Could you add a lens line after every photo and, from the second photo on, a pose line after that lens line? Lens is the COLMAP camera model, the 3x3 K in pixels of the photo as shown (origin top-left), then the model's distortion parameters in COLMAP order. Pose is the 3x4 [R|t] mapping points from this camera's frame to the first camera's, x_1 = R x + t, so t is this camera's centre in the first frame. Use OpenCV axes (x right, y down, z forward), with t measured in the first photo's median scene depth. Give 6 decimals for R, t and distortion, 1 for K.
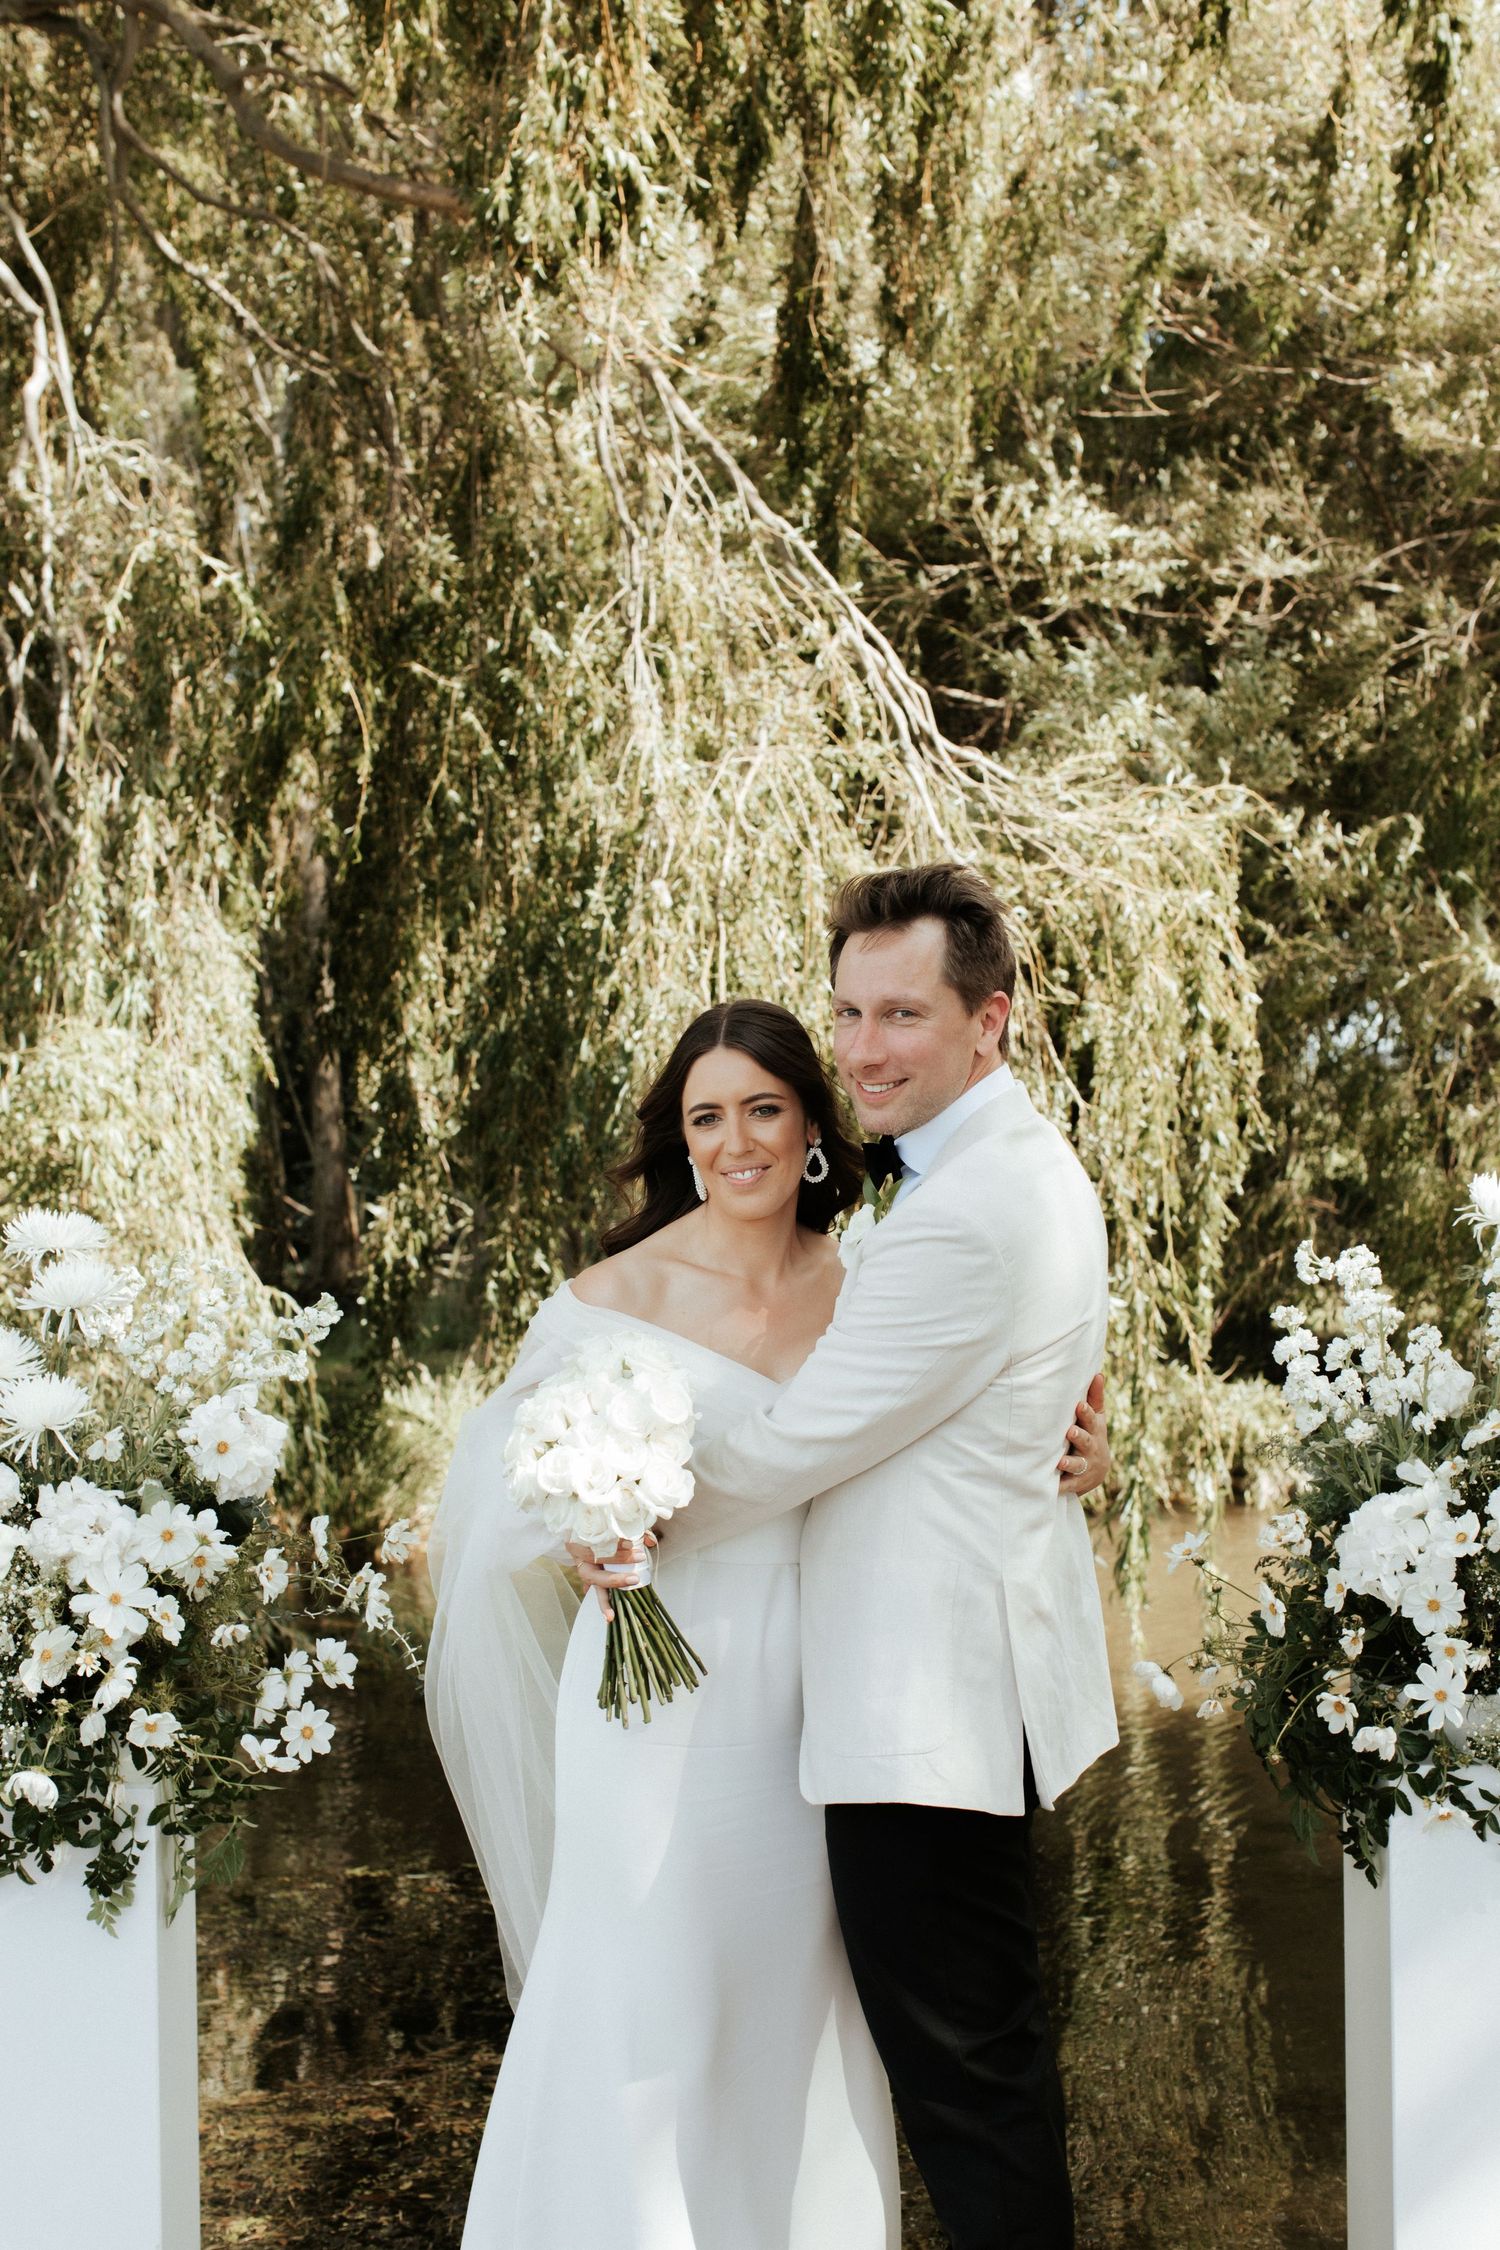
lens RADIAL K [[3091.6, 0, 744.9], [0, 3091.6, 1116.7], [0, 0, 1]] dist [0.024718, 0.000000]
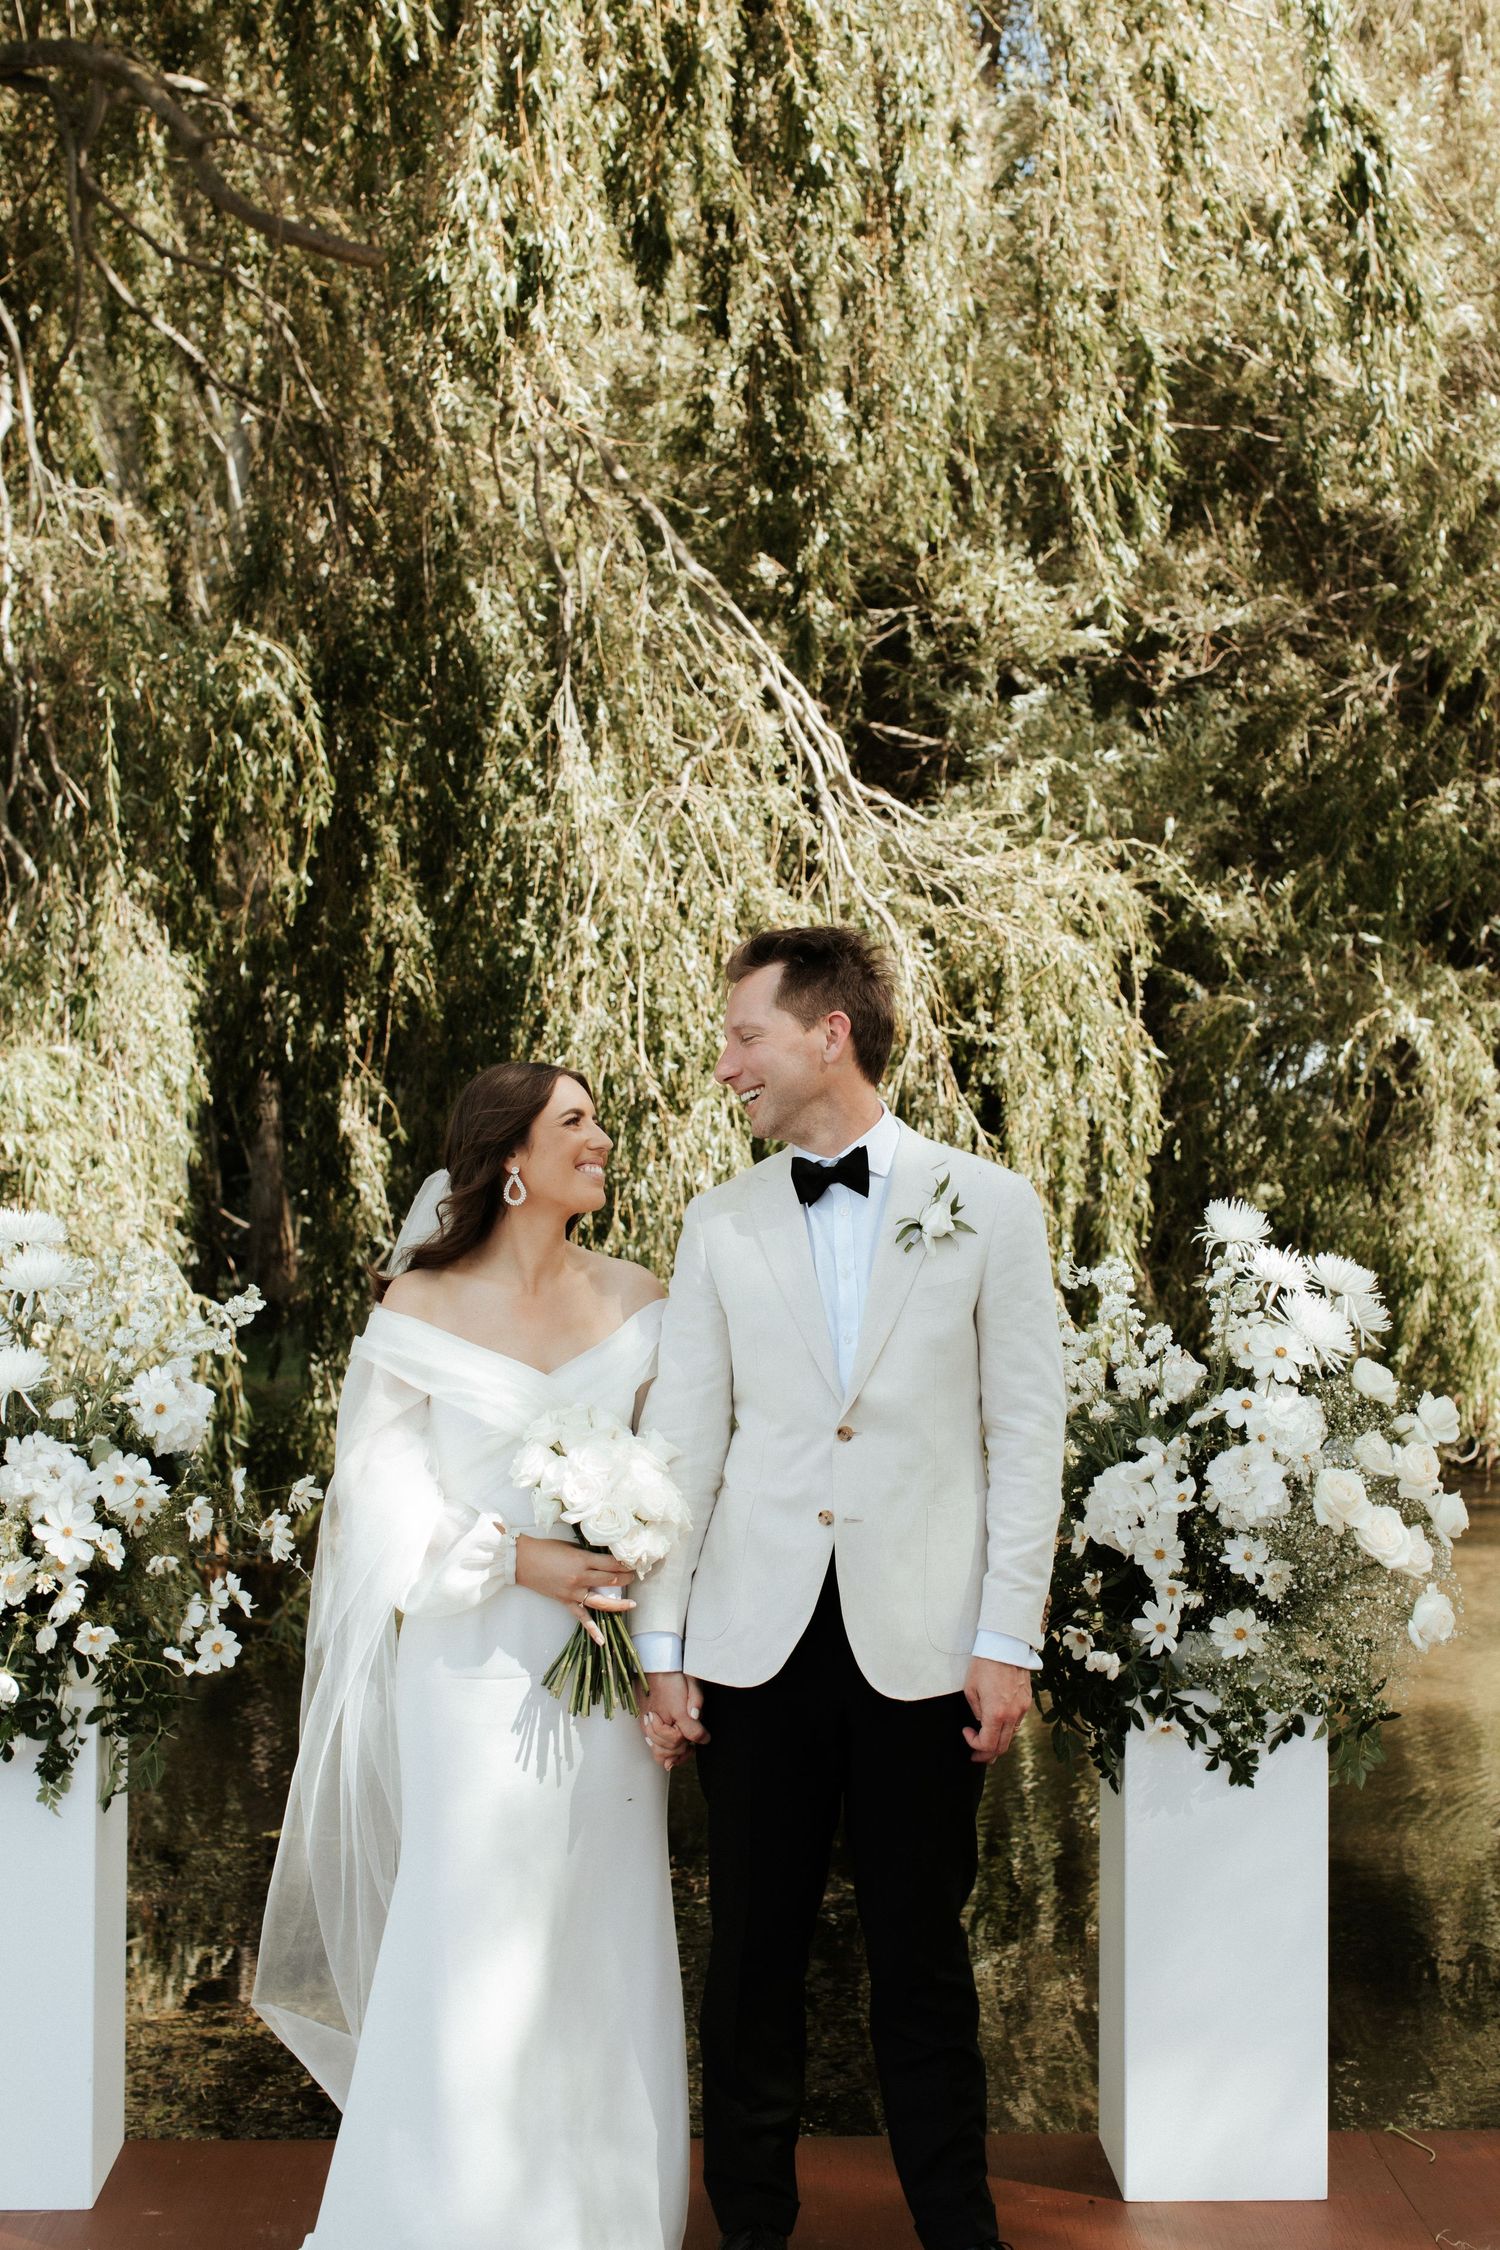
lens RADIAL K [[3091.6, 0, 731.9], [0, 3091.6, 1107.3], [0, 0, 1]] dist [0.024718, 0.000000]
pose [[0.999731, 0.018202, 0.014366, 0.033082], [-0.018034, 0.999769, -0.011707, 0.000134], [-0.014575, 0.011445, 0.999828, -0.200909]]
